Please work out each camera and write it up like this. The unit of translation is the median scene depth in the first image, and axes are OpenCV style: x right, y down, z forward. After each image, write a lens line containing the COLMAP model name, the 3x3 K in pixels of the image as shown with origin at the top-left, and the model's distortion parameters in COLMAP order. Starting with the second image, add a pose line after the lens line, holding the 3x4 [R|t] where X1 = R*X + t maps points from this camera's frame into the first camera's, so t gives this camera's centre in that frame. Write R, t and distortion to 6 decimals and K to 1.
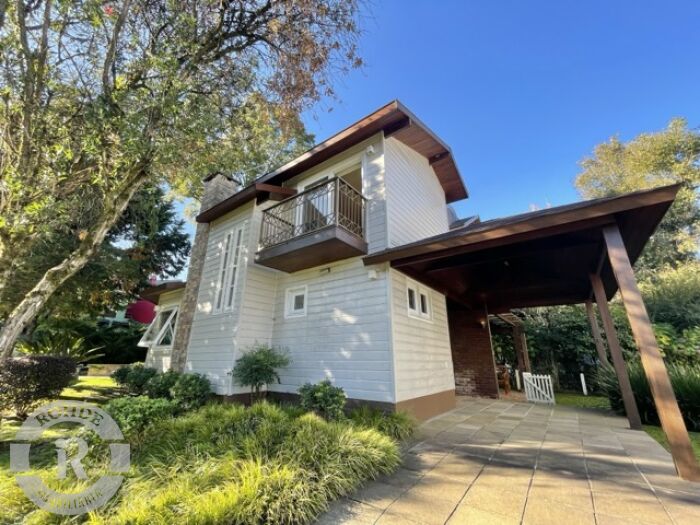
lens RADIAL K [[283.2, 0, 350.0], [0, 283.2, 262.5], [0, 0, 1]] dist [-0.002060, -0.000281]
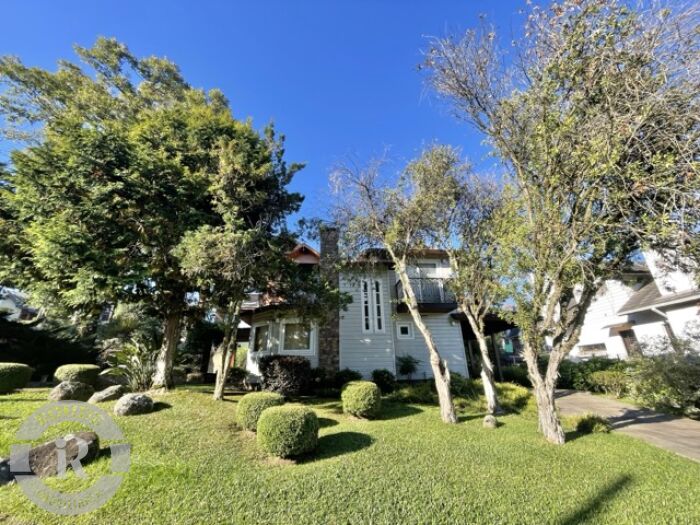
lens RADIAL K [[283.2, 0, 350.0], [0, 283.2, 262.5], [0, 0, 1]] dist [-0.002060, -0.000281]
pose [[0.725194, 0.256298, 0.639066, -1.790863], [-0.192506, 0.966598, -0.169204, 0.092997], [-0.661086, -0.000318, 0.750310, -0.151738]]
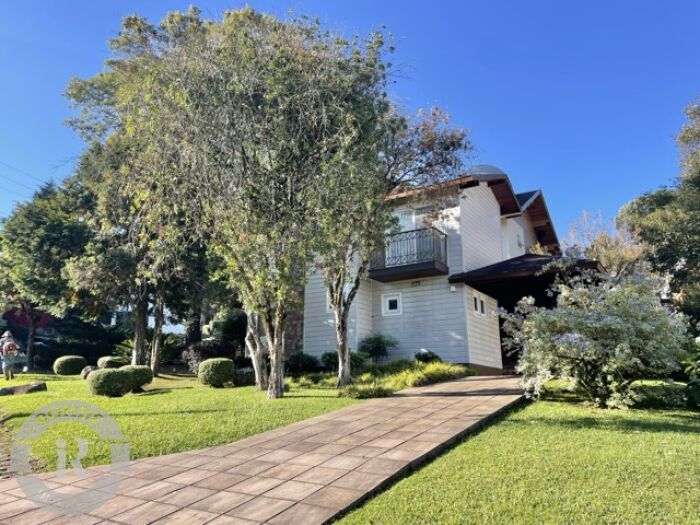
lens RADIAL K [[531.7, 0, 350.2], [0, 531.7, 258.9], [0, 0, 1]] dist [0.097167, -0.114957]
pose [[0.997441, 0.017128, 0.069412, -0.601042], [-0.022077, 0.997220, 0.071169, -0.275242], [-0.068000, -0.072519, 0.995046, -1.629104]]
